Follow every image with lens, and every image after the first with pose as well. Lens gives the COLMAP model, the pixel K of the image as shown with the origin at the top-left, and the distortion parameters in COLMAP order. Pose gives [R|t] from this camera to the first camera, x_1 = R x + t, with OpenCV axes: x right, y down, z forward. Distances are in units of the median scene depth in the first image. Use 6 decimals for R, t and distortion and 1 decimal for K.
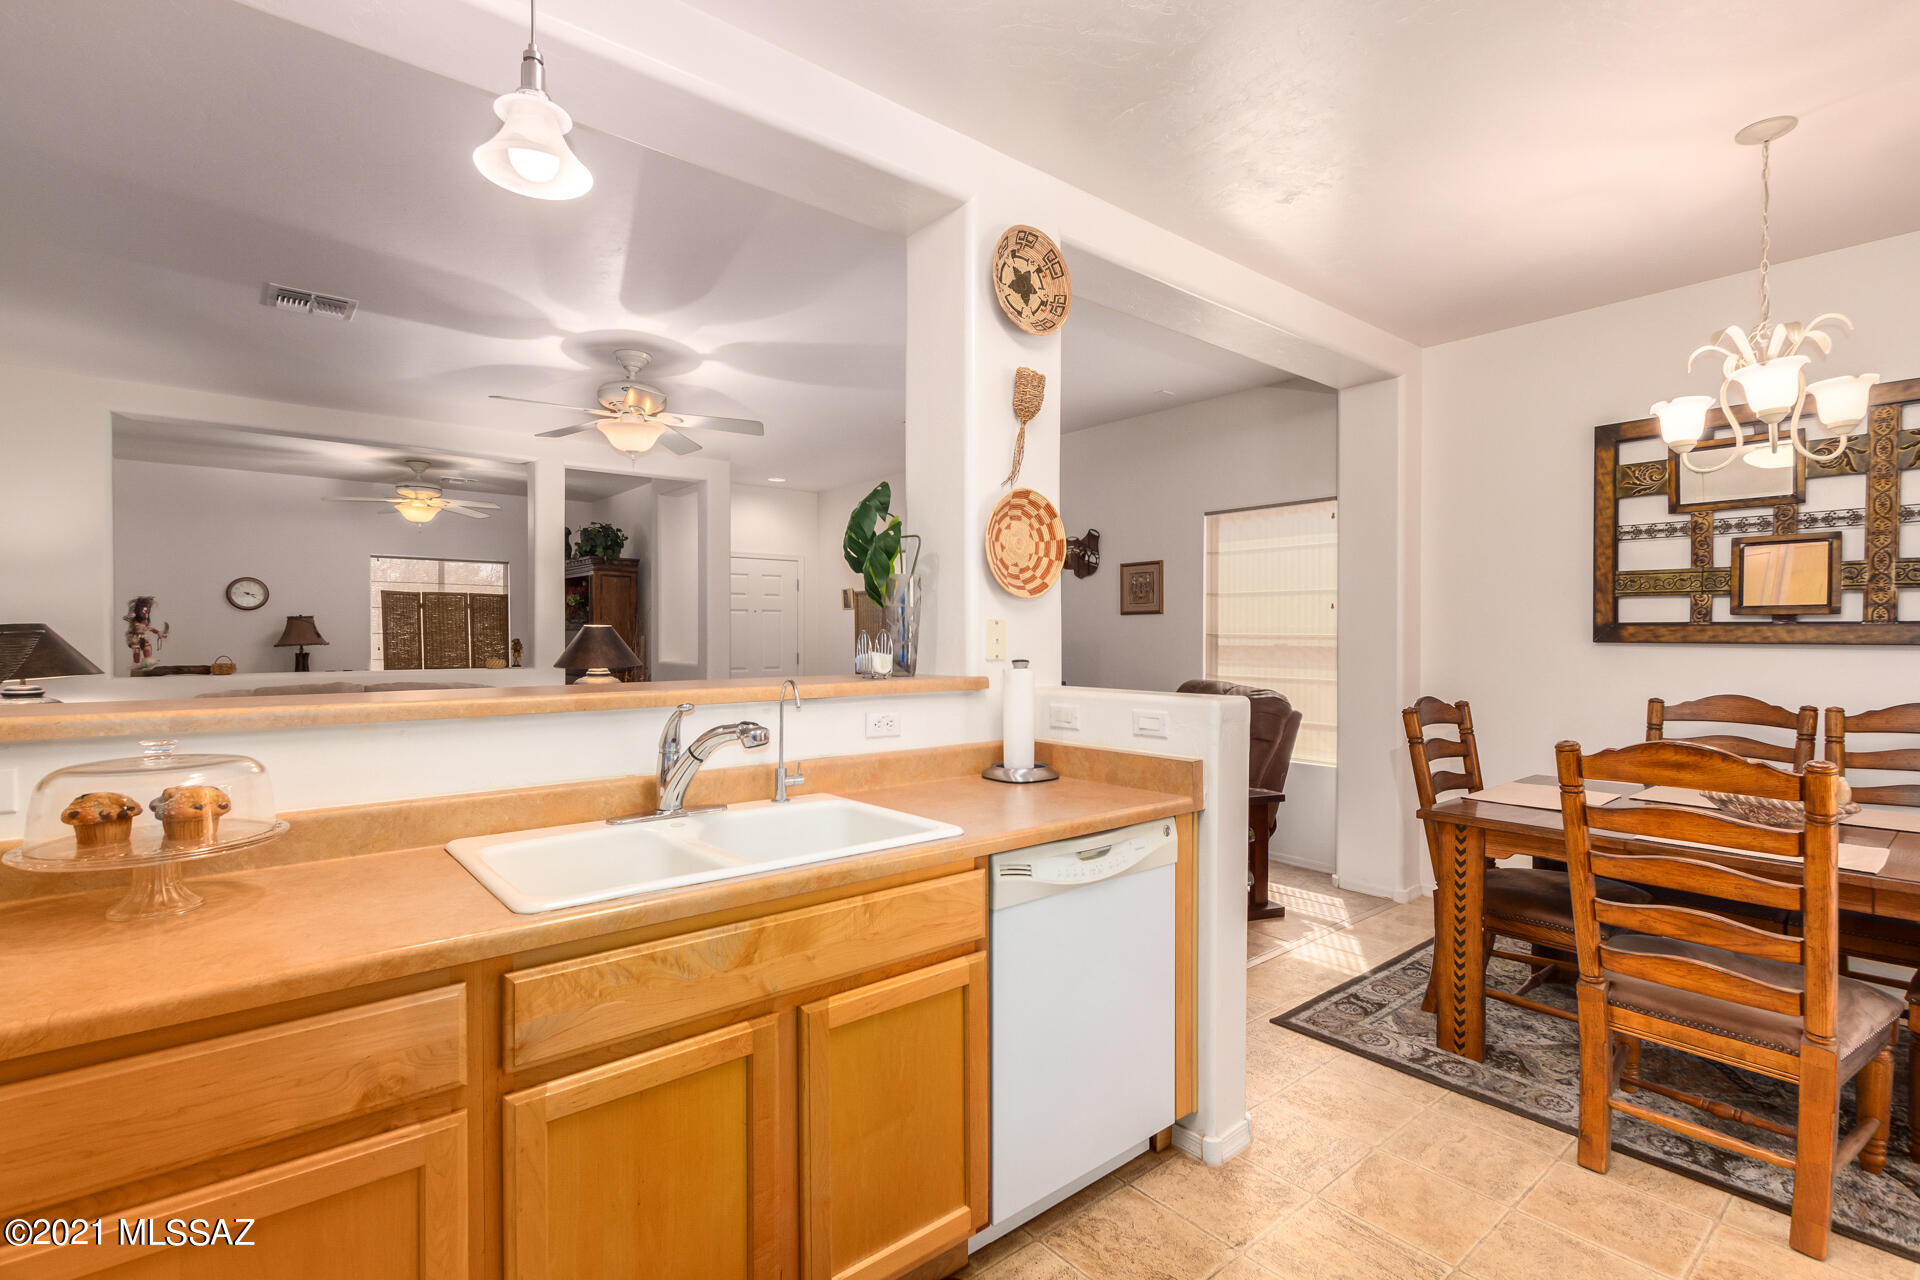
lens RADIAL K [[896.2, 0, 953.5], [0, 896.2, 638.0], [0, 0, 1]] dist [0.002342, 0.003414]
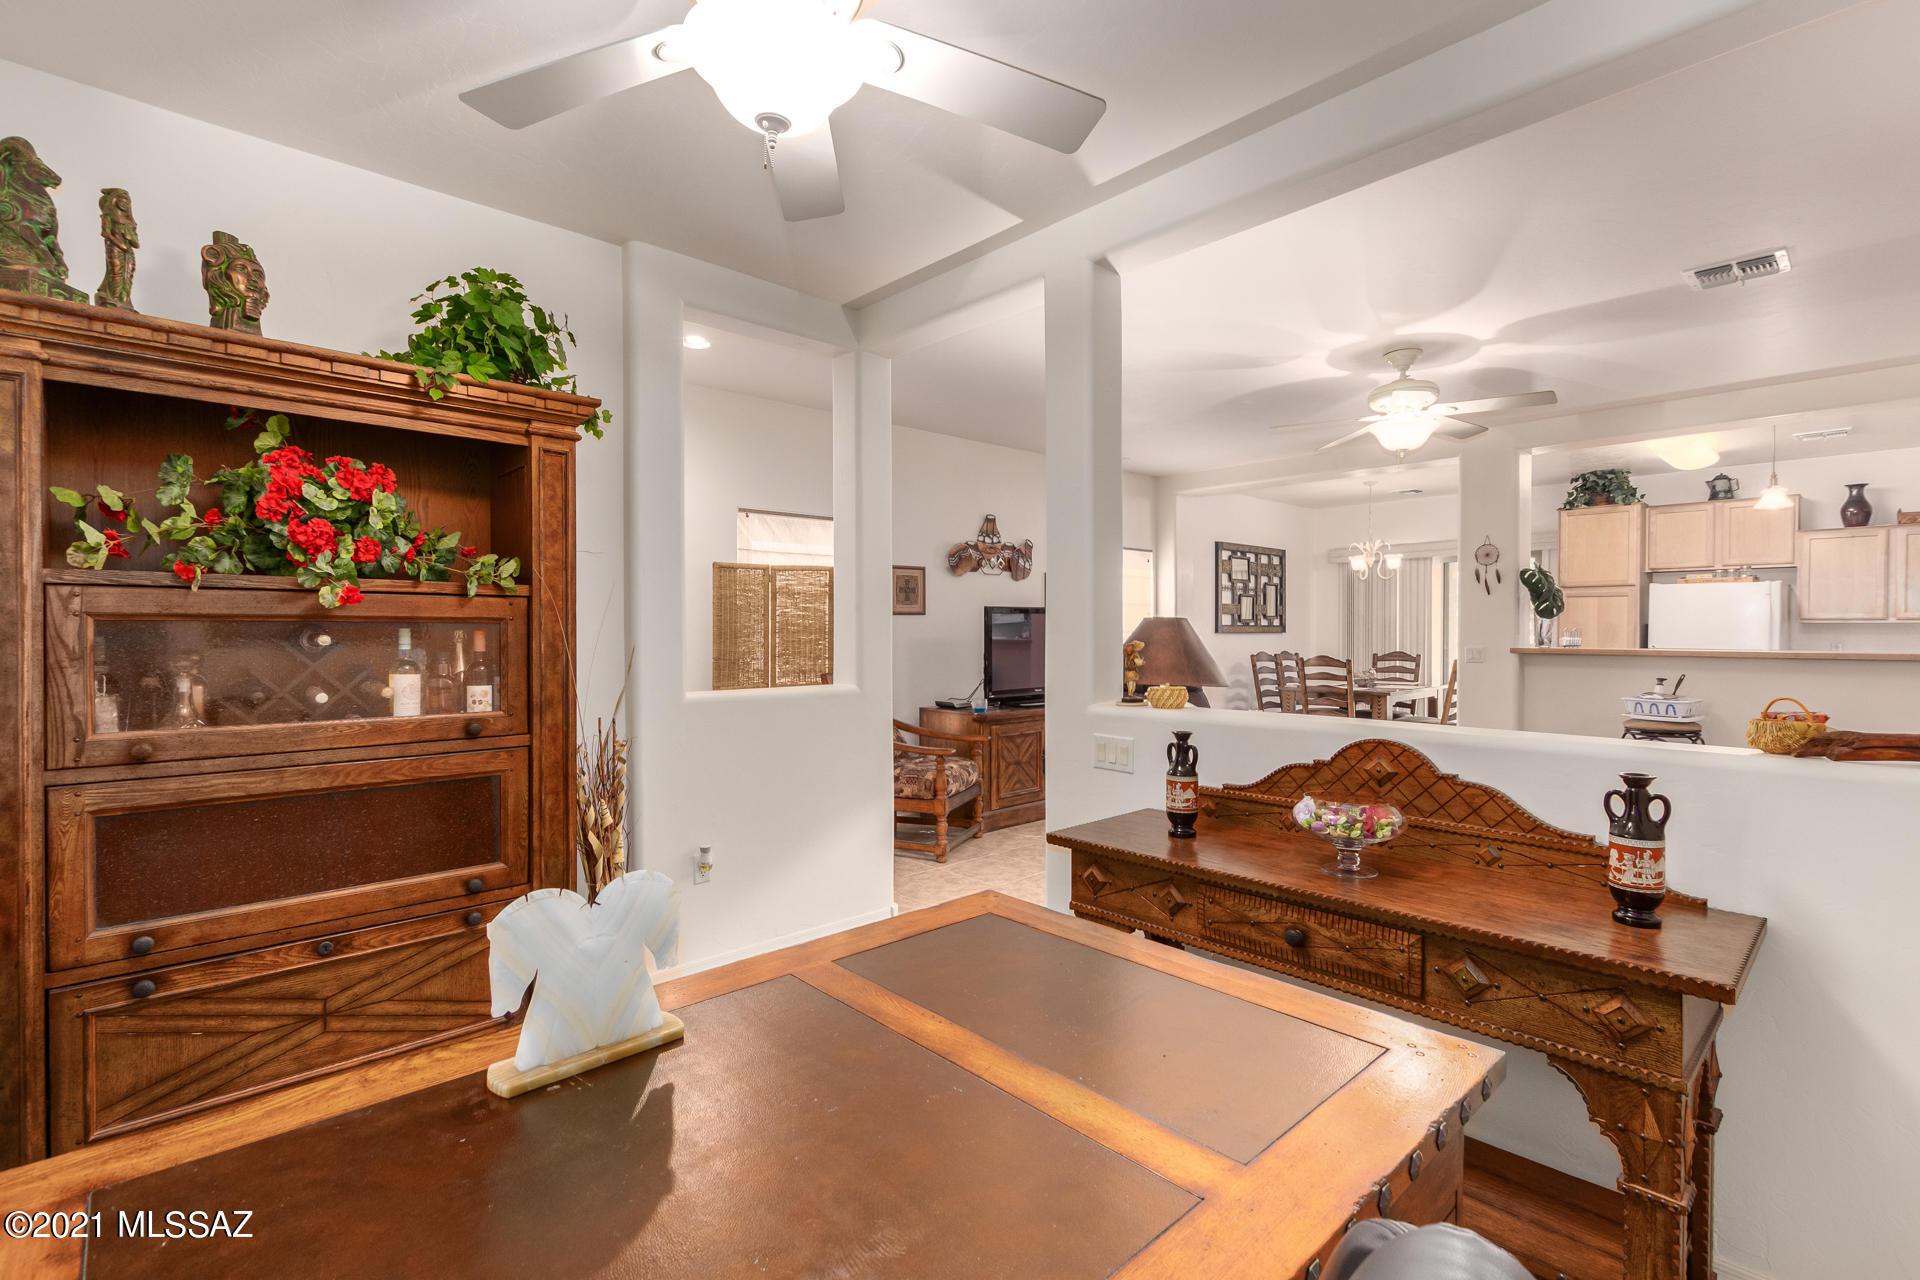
lens RADIAL K [[896.2, 0, 949.3], [0, 896.2, 637.8], [0, 0, 1]] dist [0.002342, 0.003414]
pose [[-0.065387, -0.009364, 0.997816, -1.736630], [0.005254, 0.999939, 0.009728, -0.010475], [-0.997846, 0.005879, -0.065333, 2.045718]]
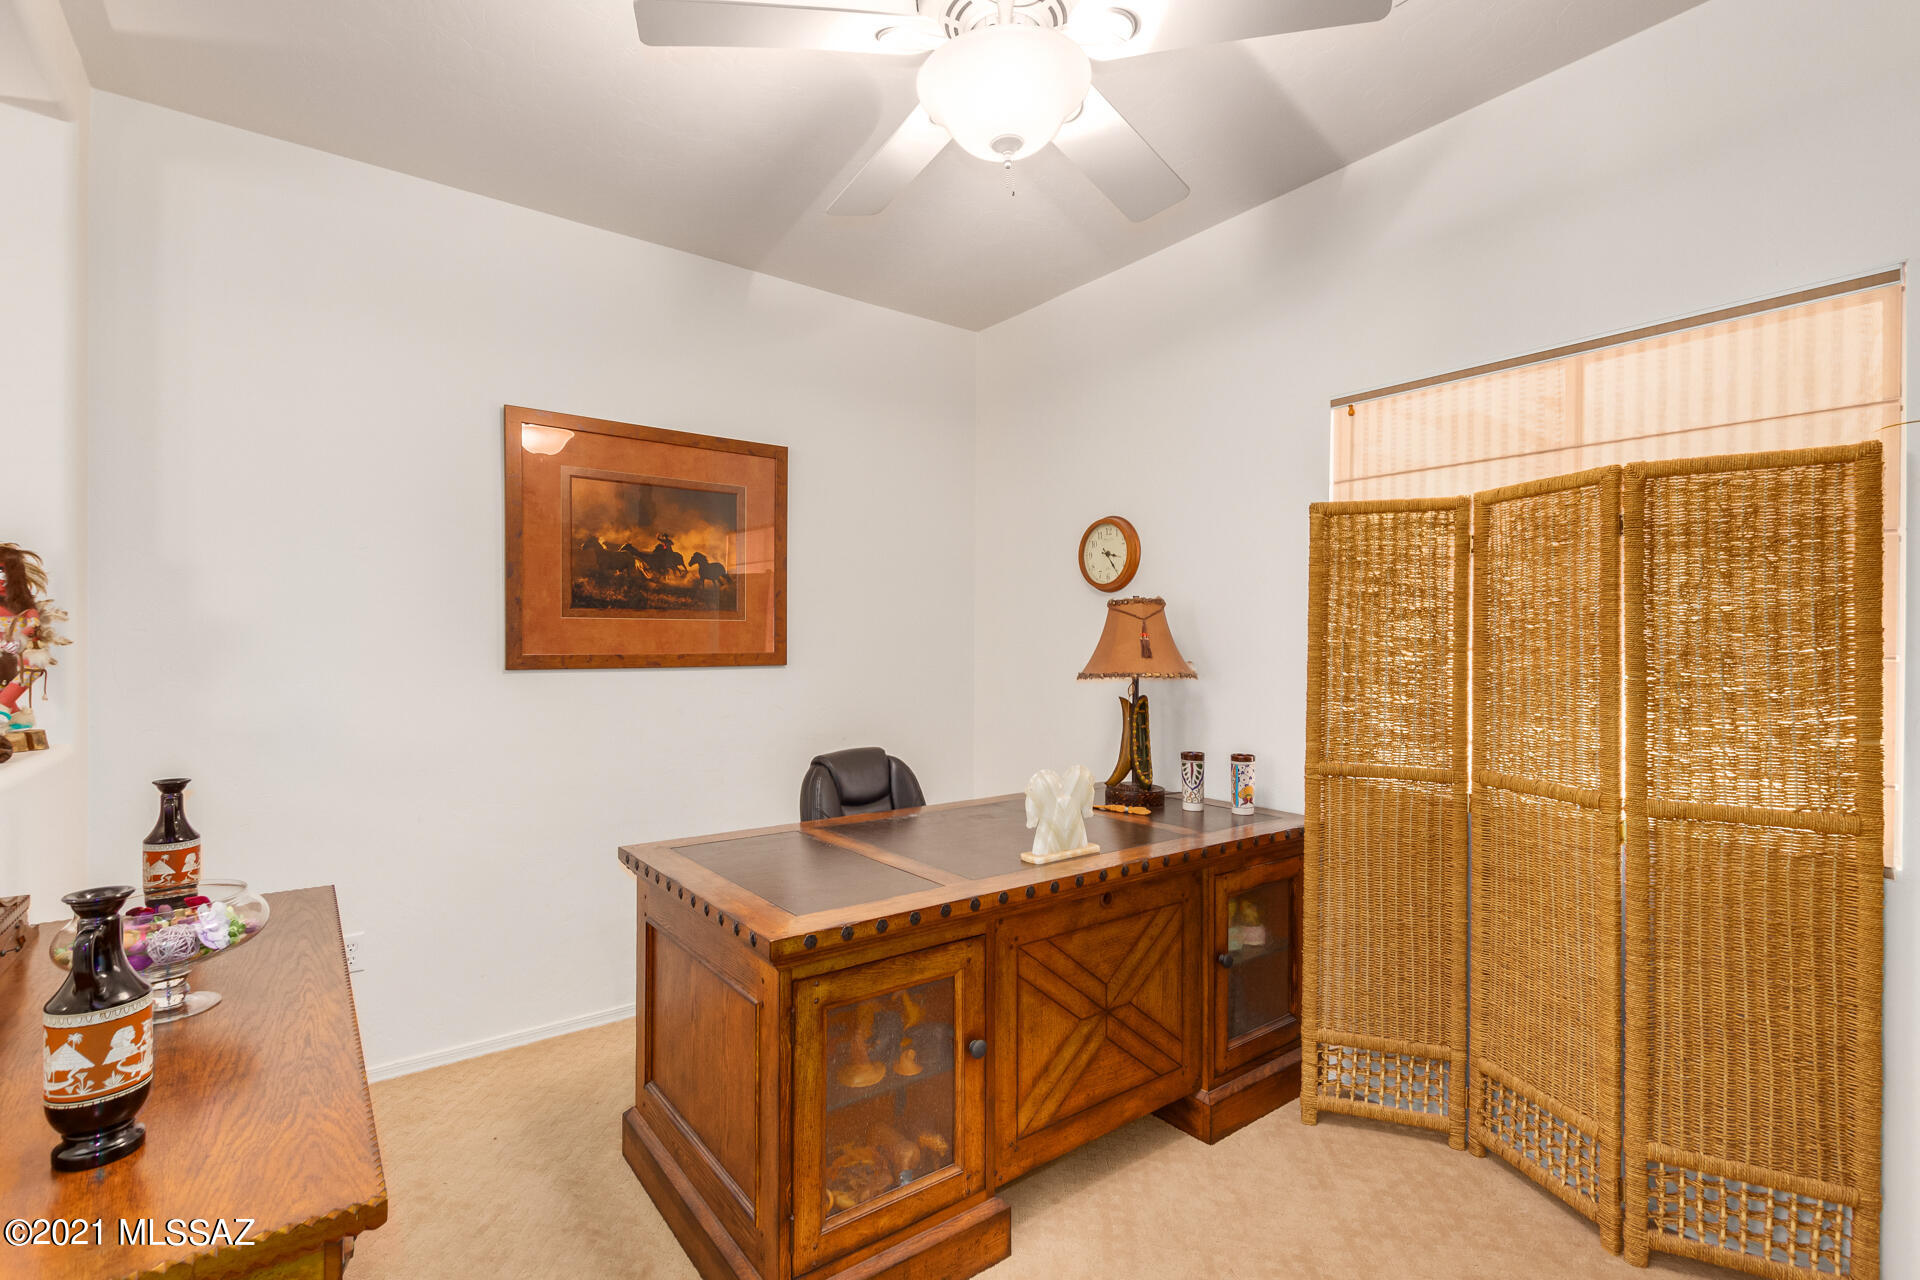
lens RADIAL K [[896.2, 0, 967.6], [0, 896.2, 644.9], [0, 0, 1]] dist [0.002342, 0.003414]
pose [[-0.023002, 0.000624, -0.999735, -0.769922], [-0.010301, 0.999947, 0.000861, -0.010305], [0.999682, 0.010318, -0.022995, 2.080458]]
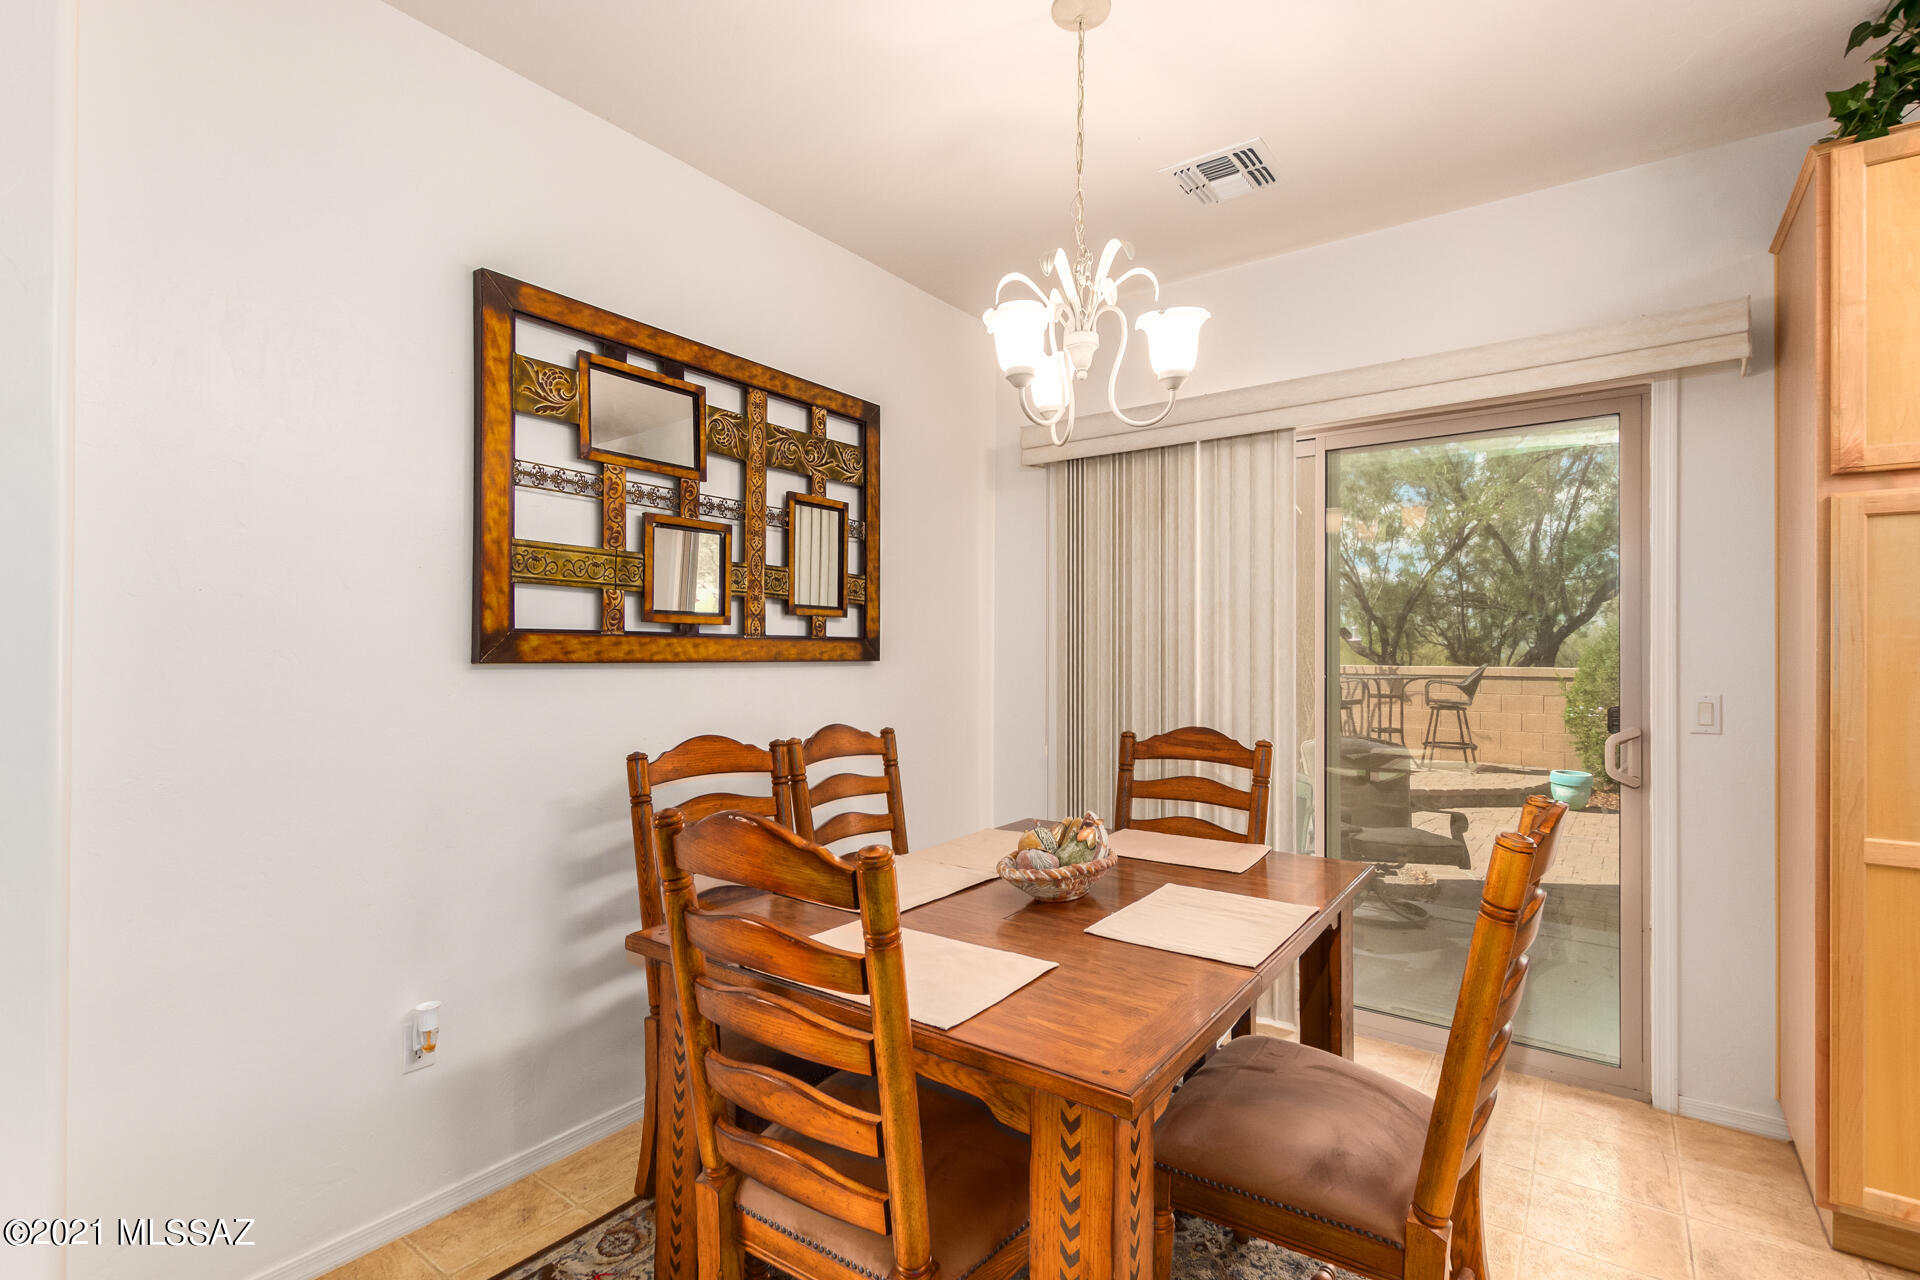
lens RADIAL K [[896.2, 0, 947.8], [0, 896.2, 646.8], [0, 0, 1]] dist [0.002342, 0.003414]
pose [[-0.248327, 0.001680, 0.968675, 0.128197], [-0.002013, 0.999995, -0.002250, -0.004905], [-0.968674, -0.002509, -0.248322, 0.949909]]
